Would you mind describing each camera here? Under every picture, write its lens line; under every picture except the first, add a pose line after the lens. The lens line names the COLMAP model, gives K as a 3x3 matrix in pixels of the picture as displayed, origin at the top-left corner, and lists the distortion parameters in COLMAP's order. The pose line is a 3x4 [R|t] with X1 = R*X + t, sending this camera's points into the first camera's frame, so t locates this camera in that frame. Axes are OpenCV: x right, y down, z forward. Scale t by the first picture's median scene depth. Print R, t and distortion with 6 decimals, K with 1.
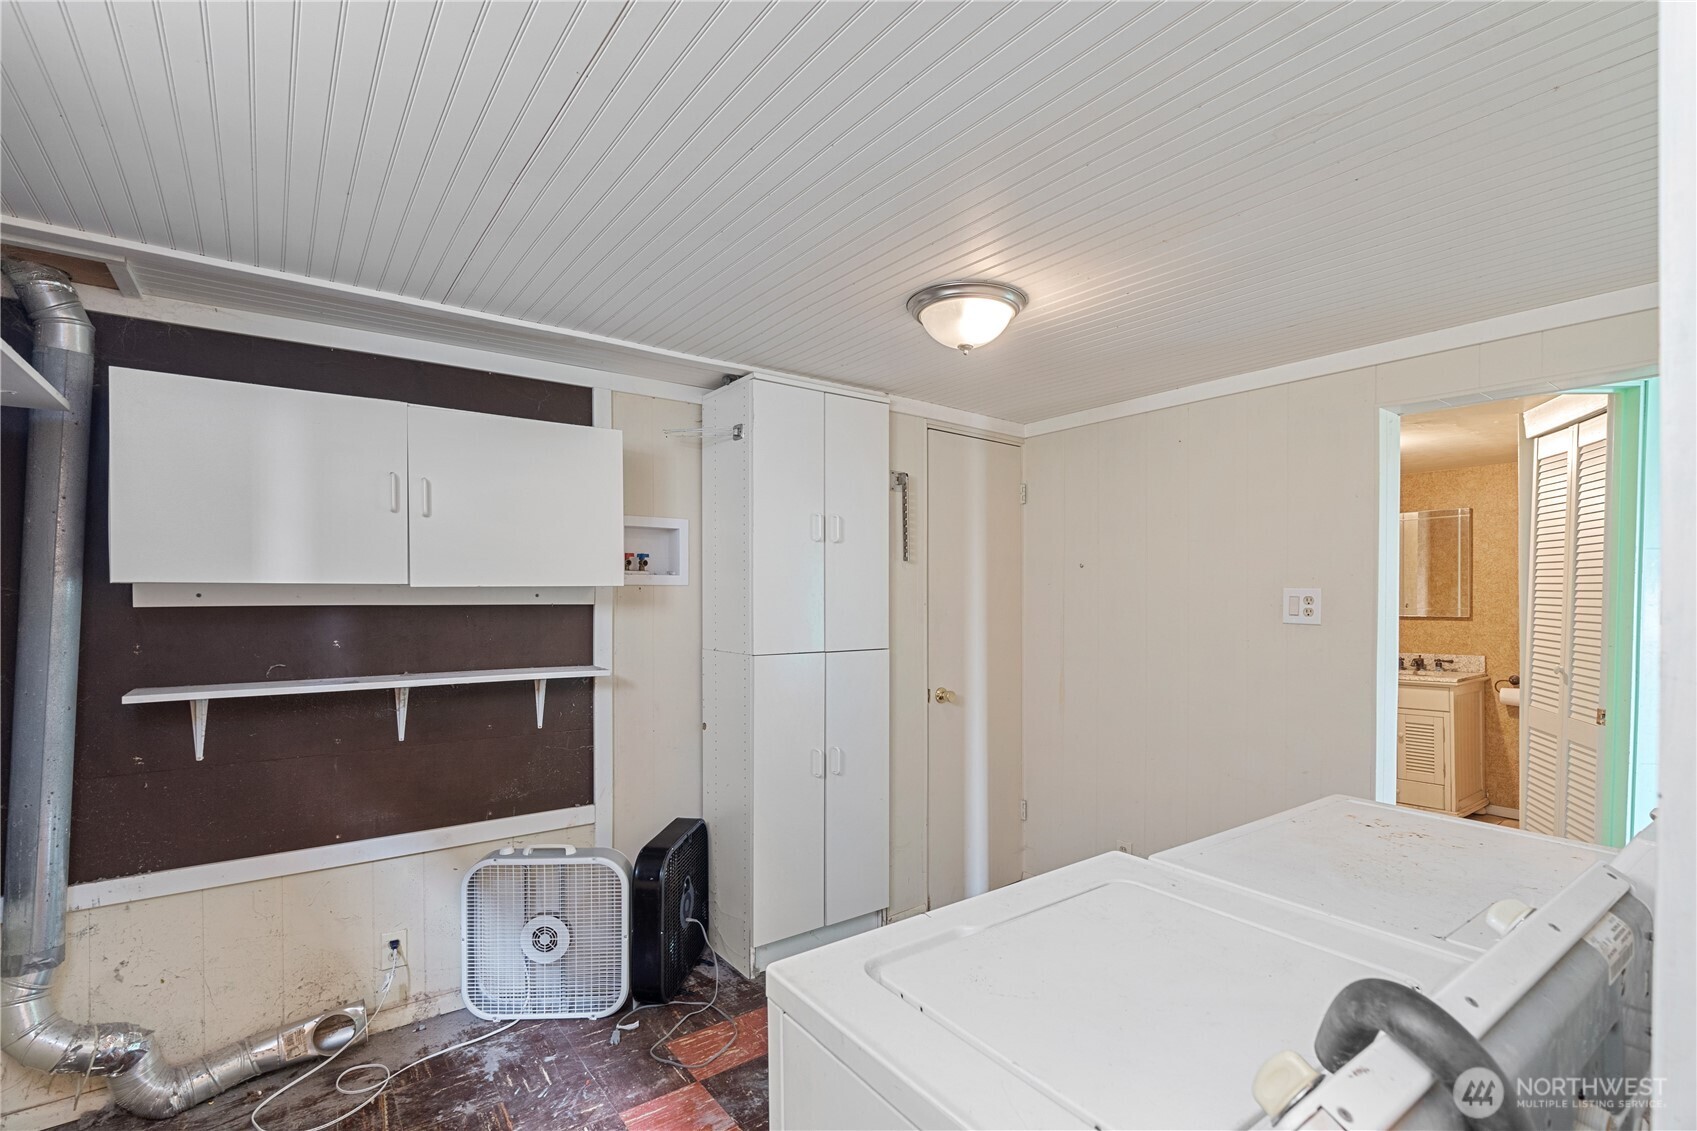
lens RADIAL K [[786.9, 0, 850.4], [0, 786.9, 611.3], [0, 0, 1]] dist [-0.002178, -0.000102]
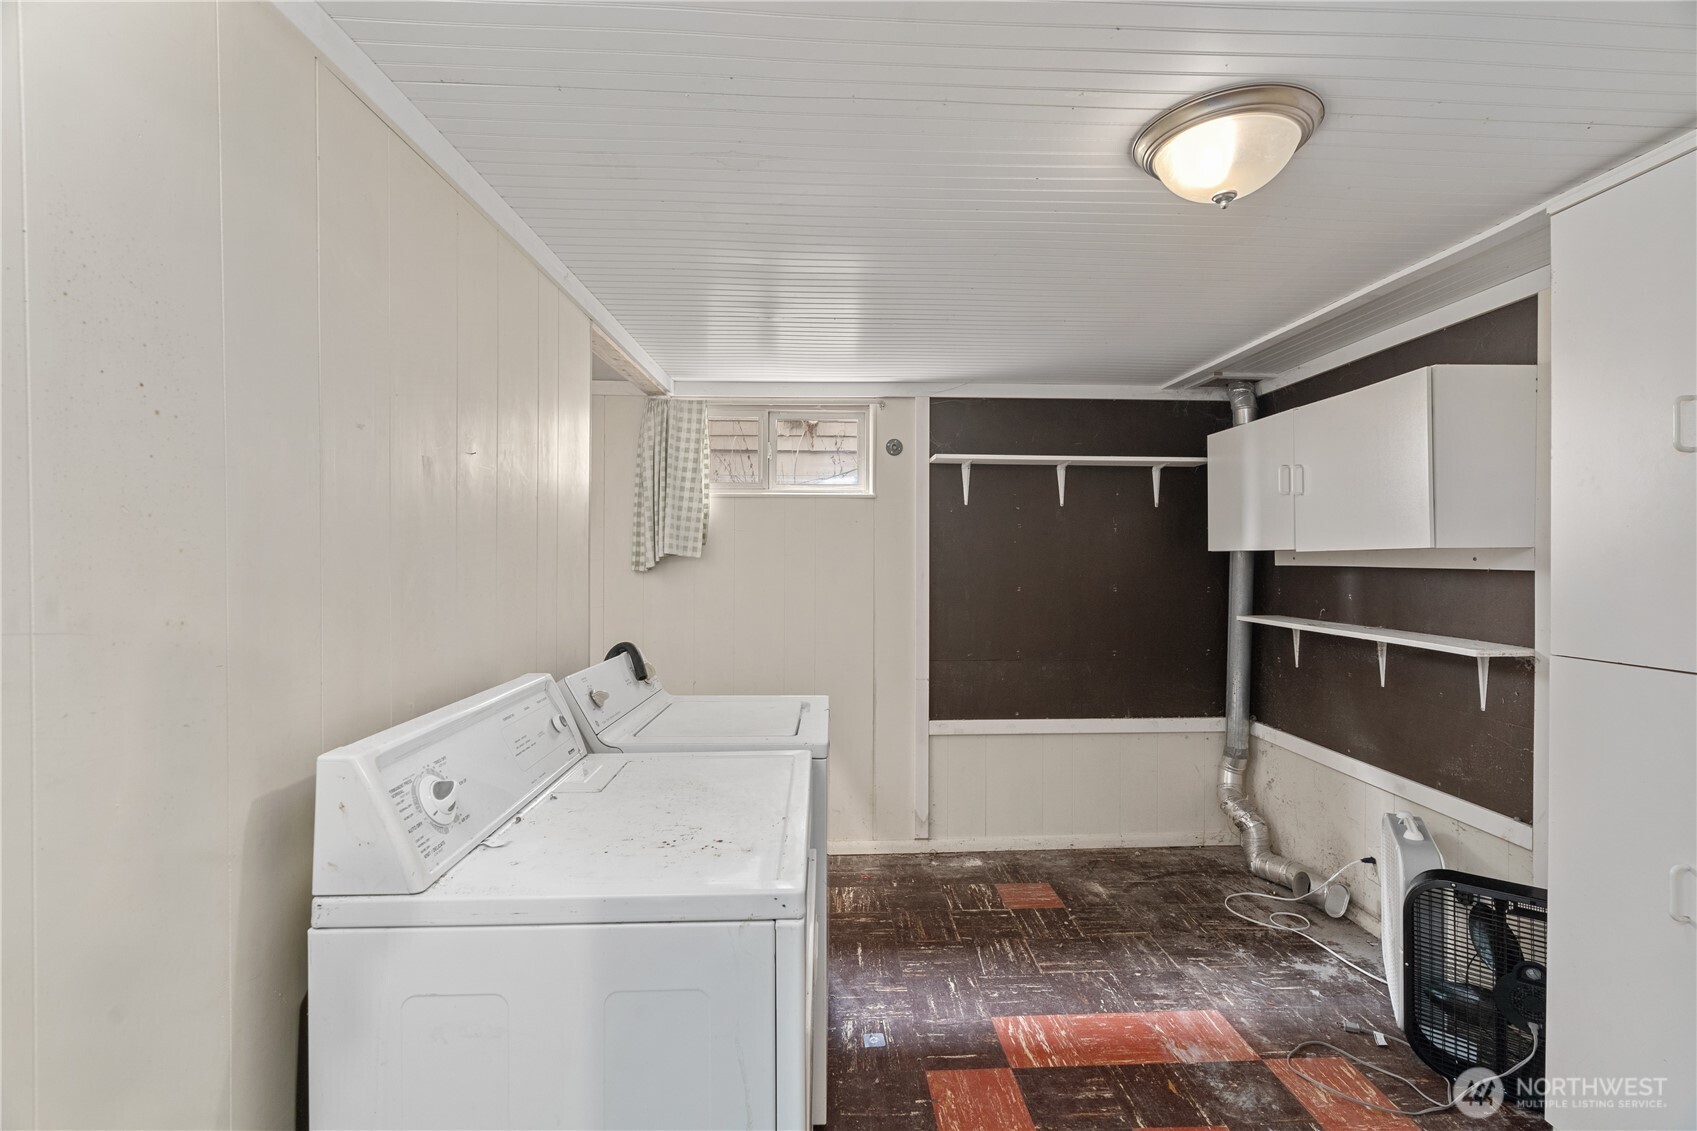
lens RADIAL K [[764.5, 0, 844.6], [0, 764.5, 570.7], [0, 0, 1]] dist [-0.001826, 0.000038]
pose [[-0.560847, 0.011892, -0.827834, 0.861859], [-0.024603, 0.999216, 0.031021, -0.020253], [0.827554, 0.037765, -0.560115, 1.073772]]
